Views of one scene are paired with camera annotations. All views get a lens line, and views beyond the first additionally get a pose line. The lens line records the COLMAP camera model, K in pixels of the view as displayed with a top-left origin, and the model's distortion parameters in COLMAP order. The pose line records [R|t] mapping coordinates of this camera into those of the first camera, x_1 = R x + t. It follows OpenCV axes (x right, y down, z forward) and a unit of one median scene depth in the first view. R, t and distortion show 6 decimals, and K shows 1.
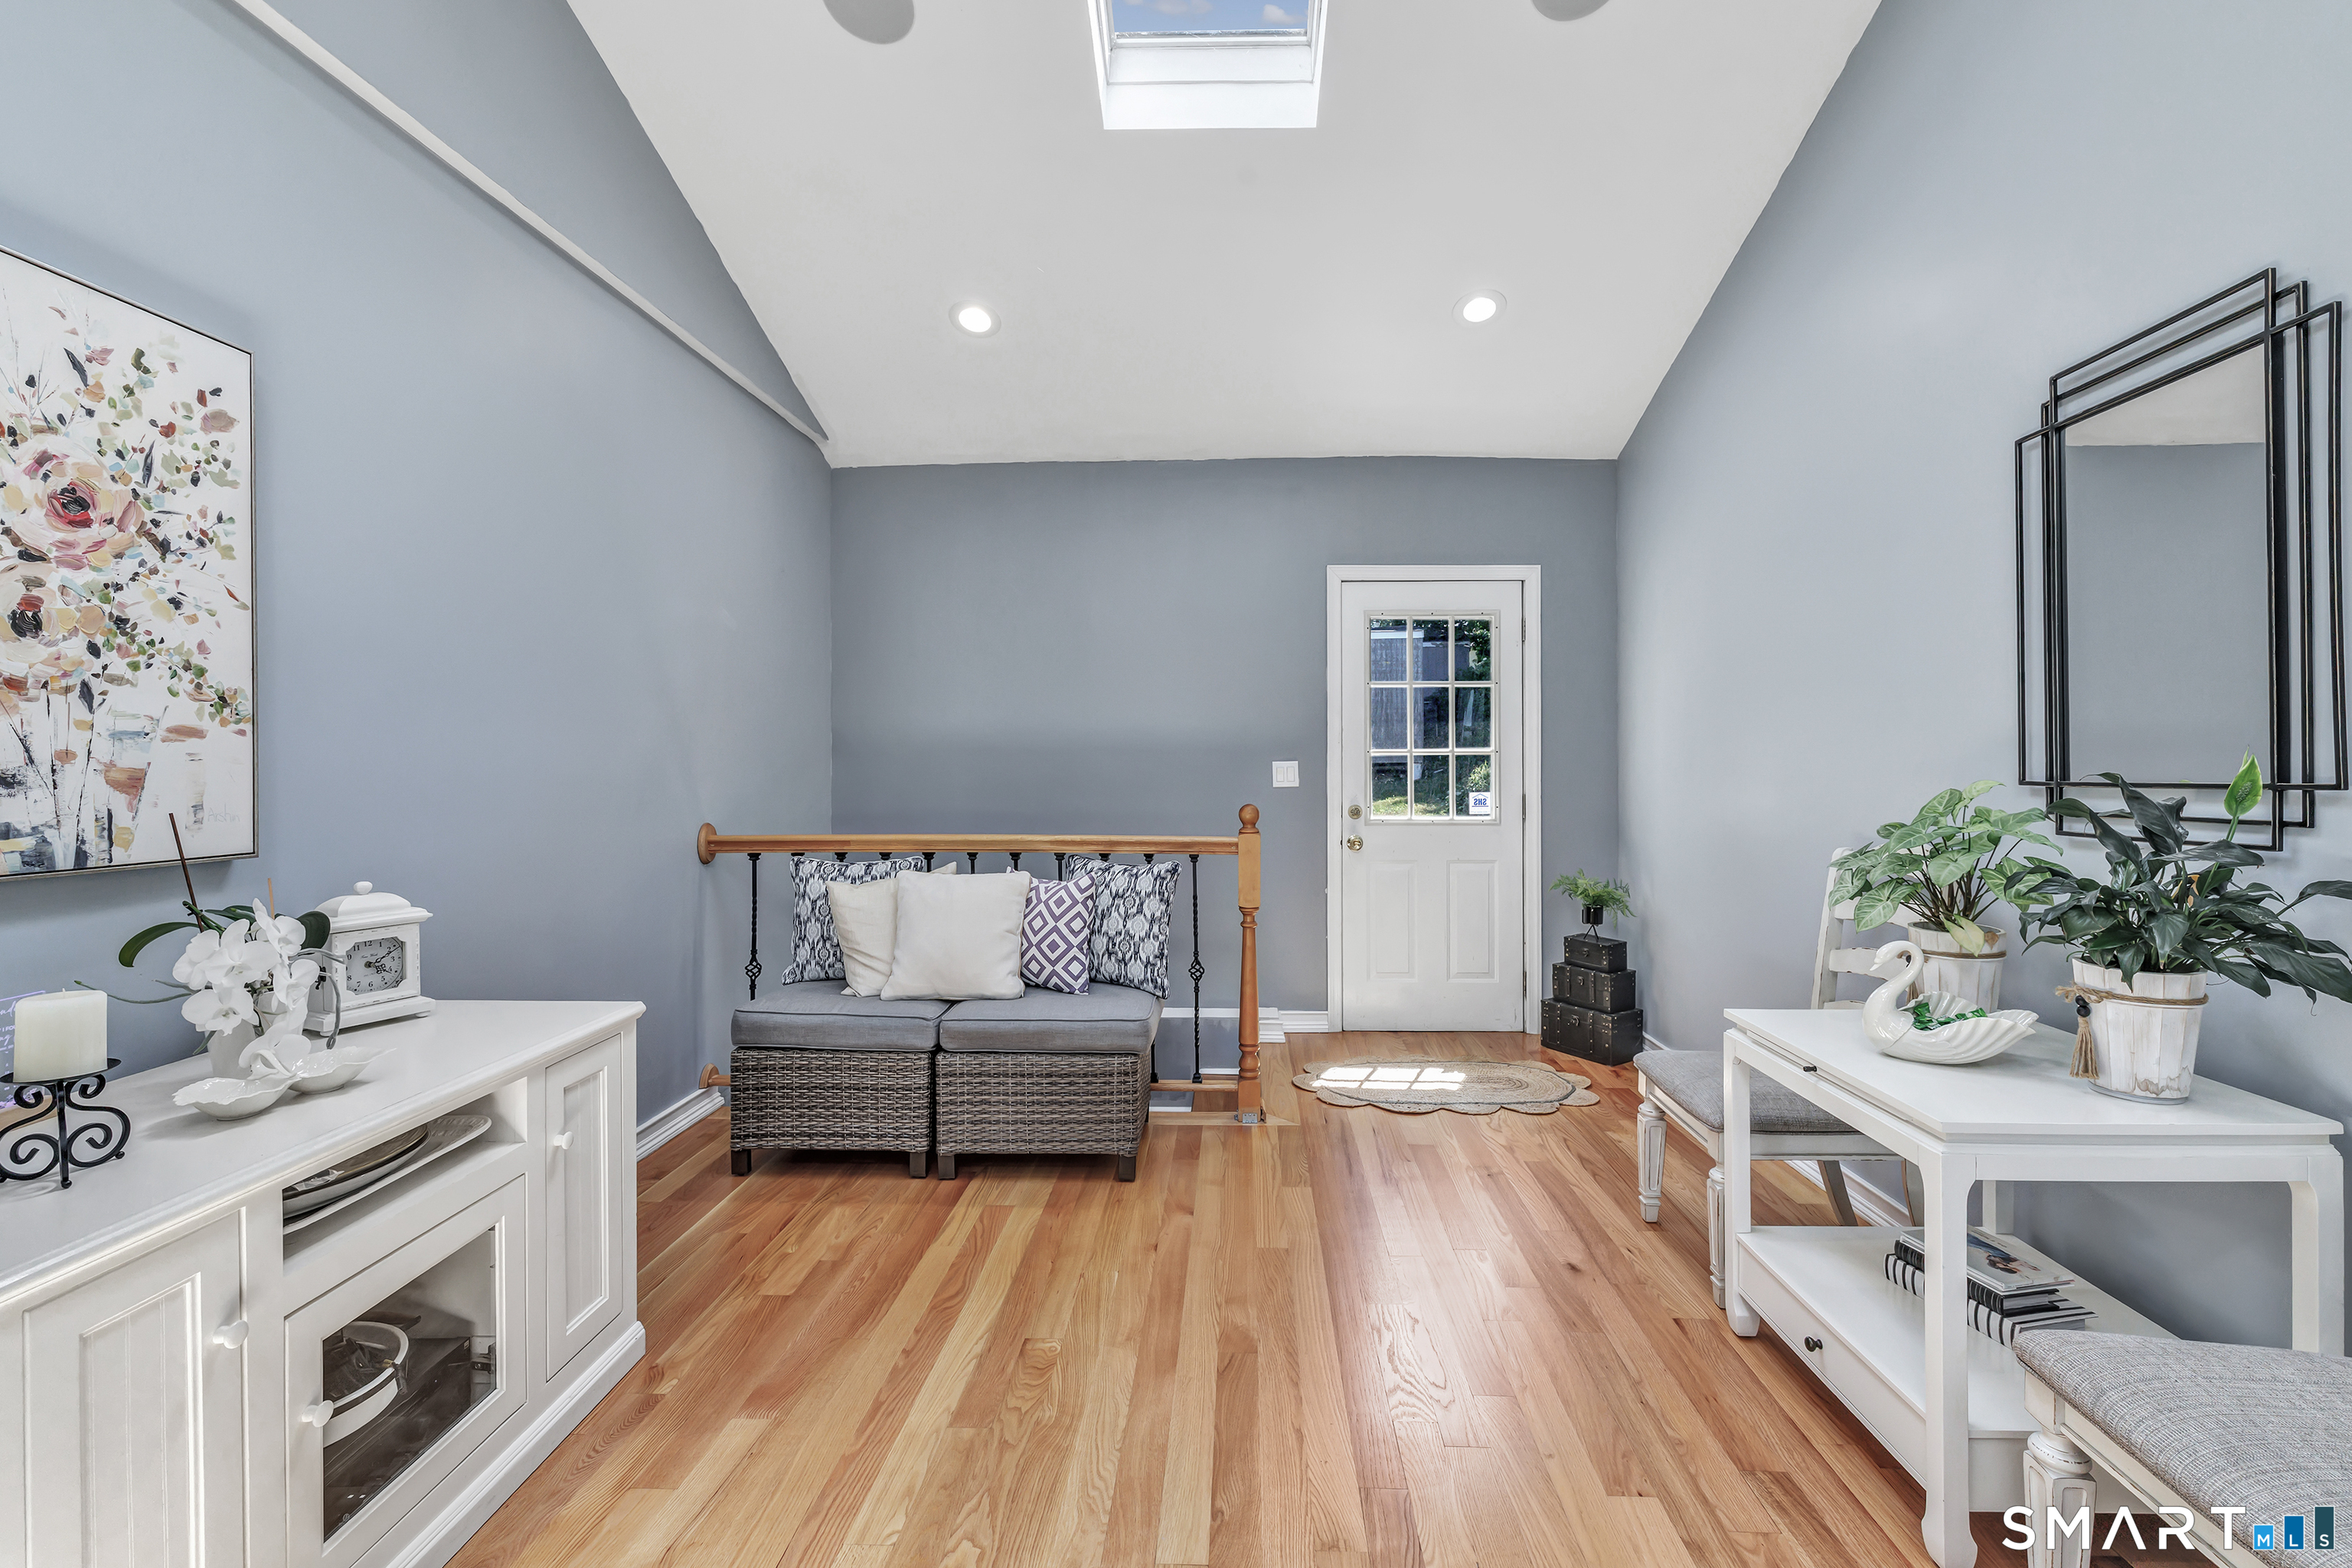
lens RADIAL K [[1071.2, 0, 1194.2], [0, 1071.2, 761.8], [0, 0, 1]] dist [0.004115, 0.001250]
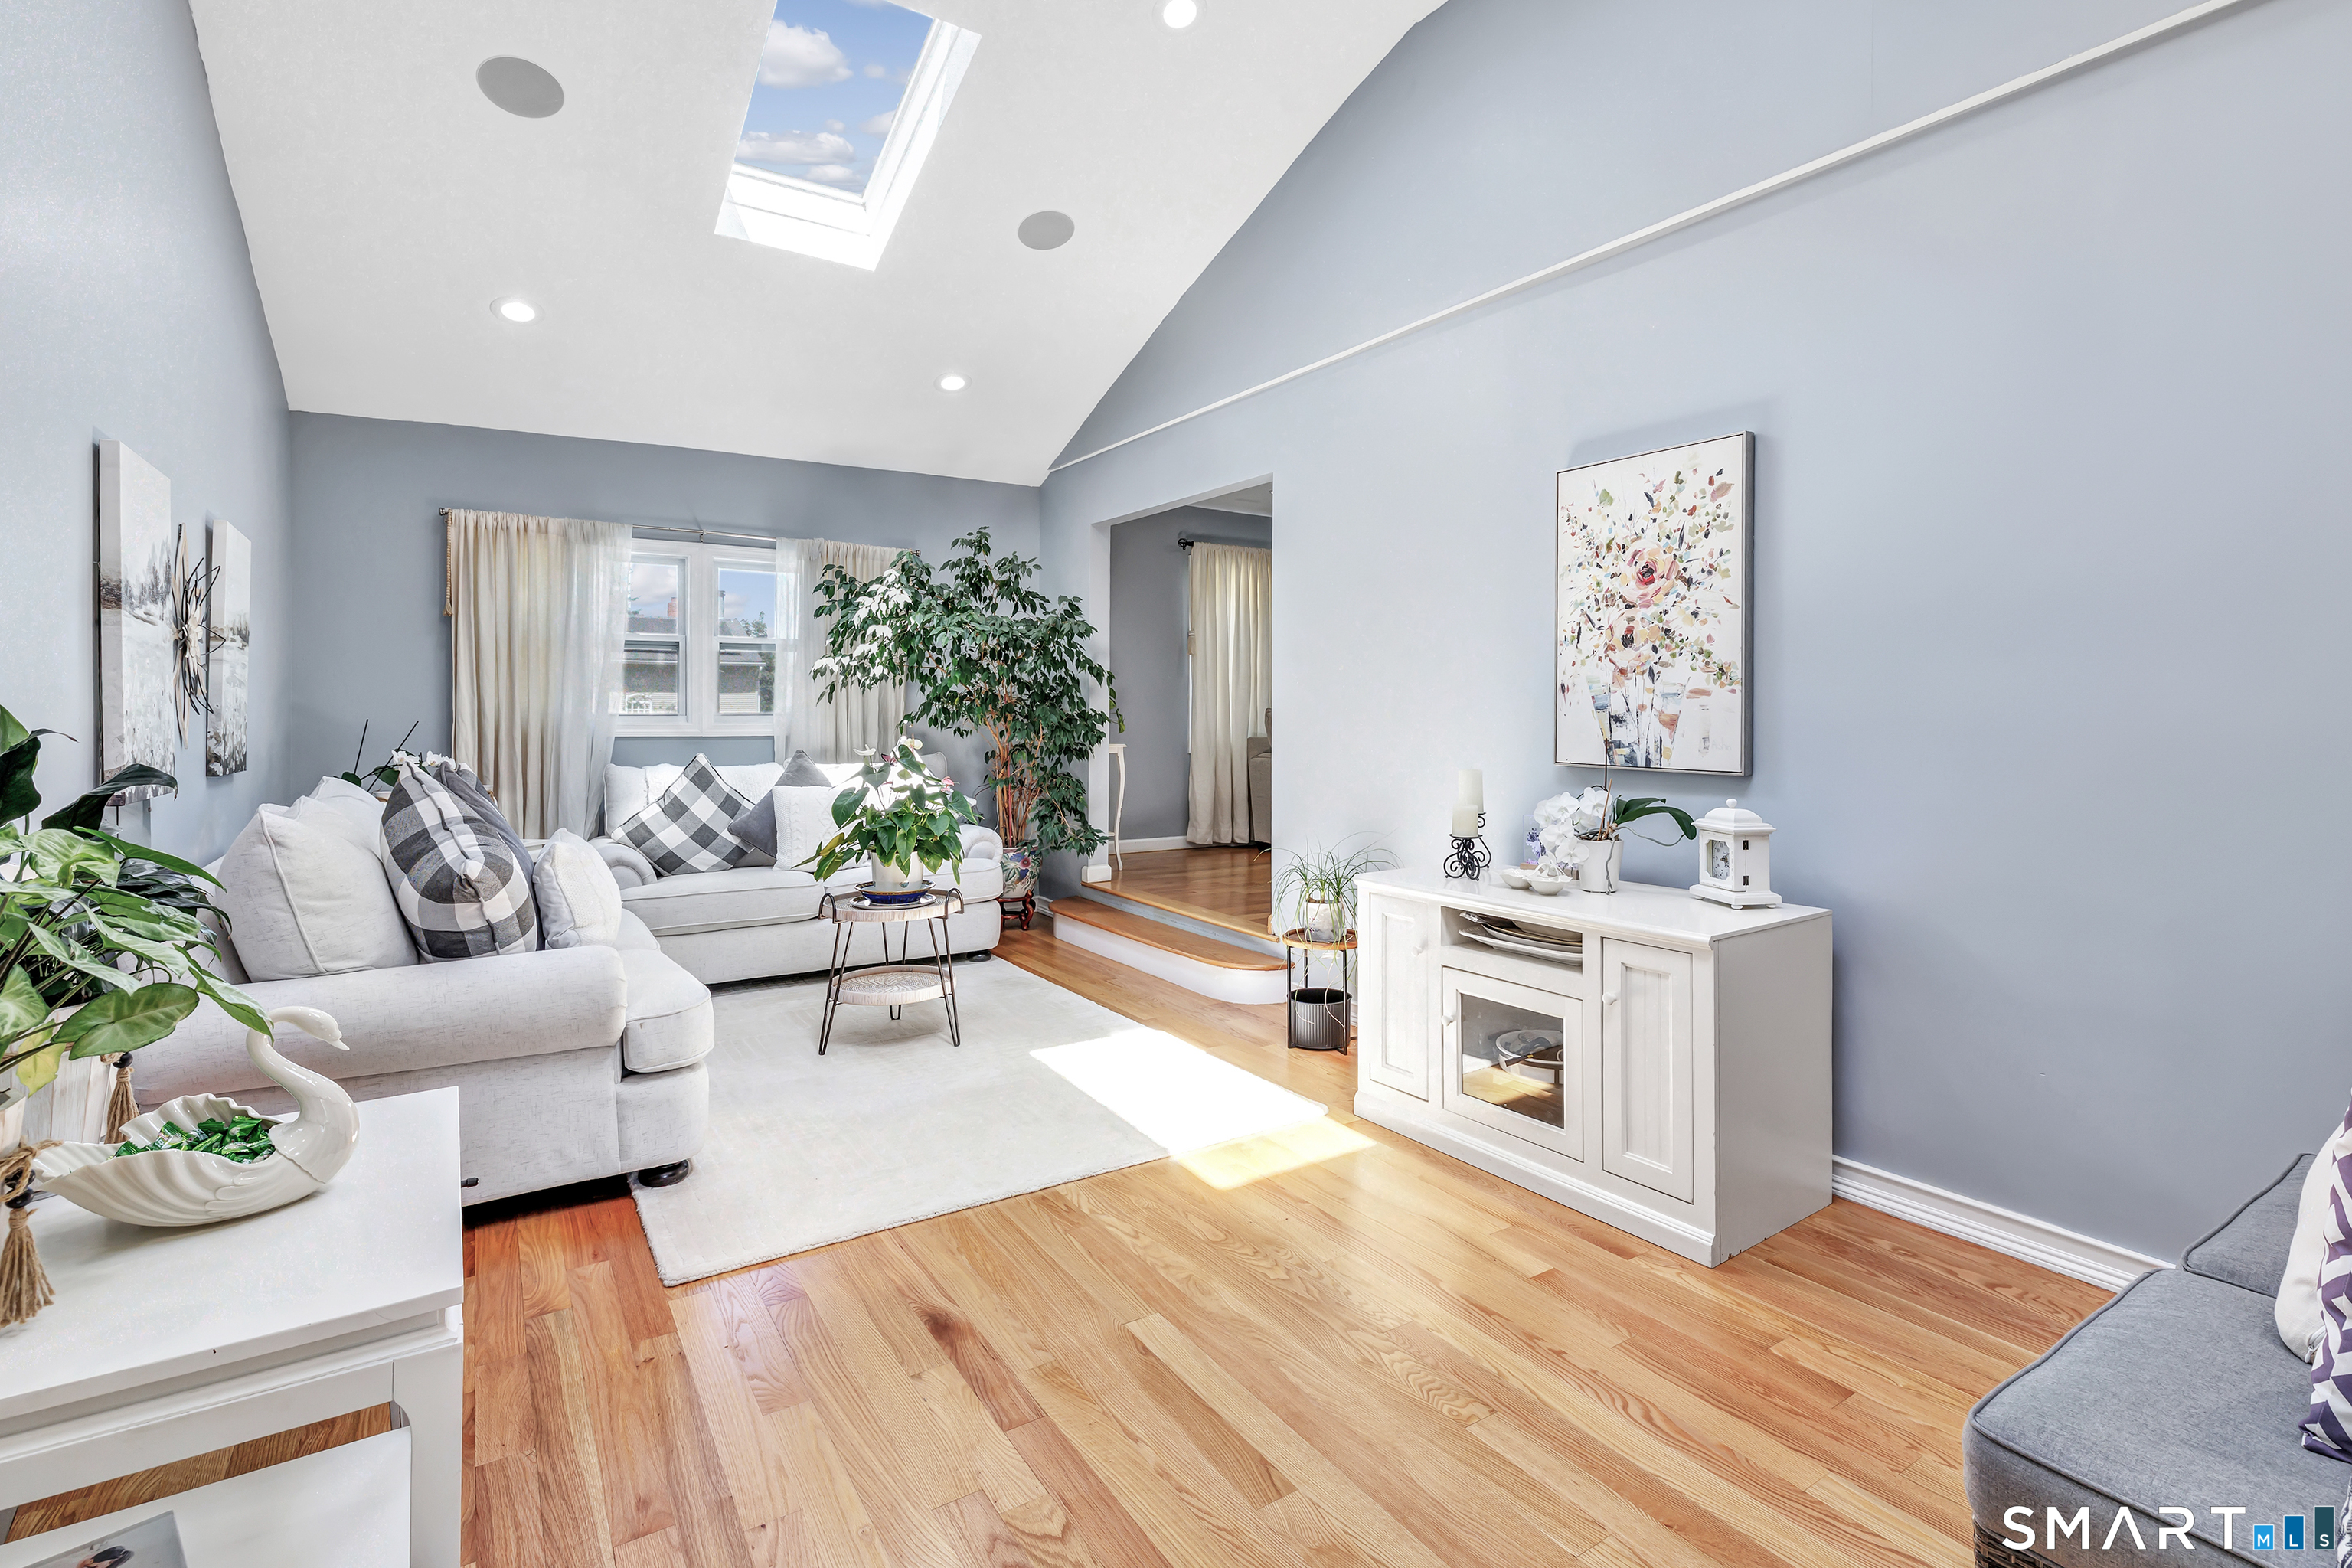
lens RADIAL K [[1126.3, 0, 1214.8], [0, 1126.3, 703.9], [0, 0, 1]] dist [-0.001487, -0.000290]
pose [[-0.809178, -0.005266, -0.587540, 0.682070], [-0.003812, 0.999986, -0.003713, -0.001169], [0.587551, -0.000765, -0.809187, 2.032432]]
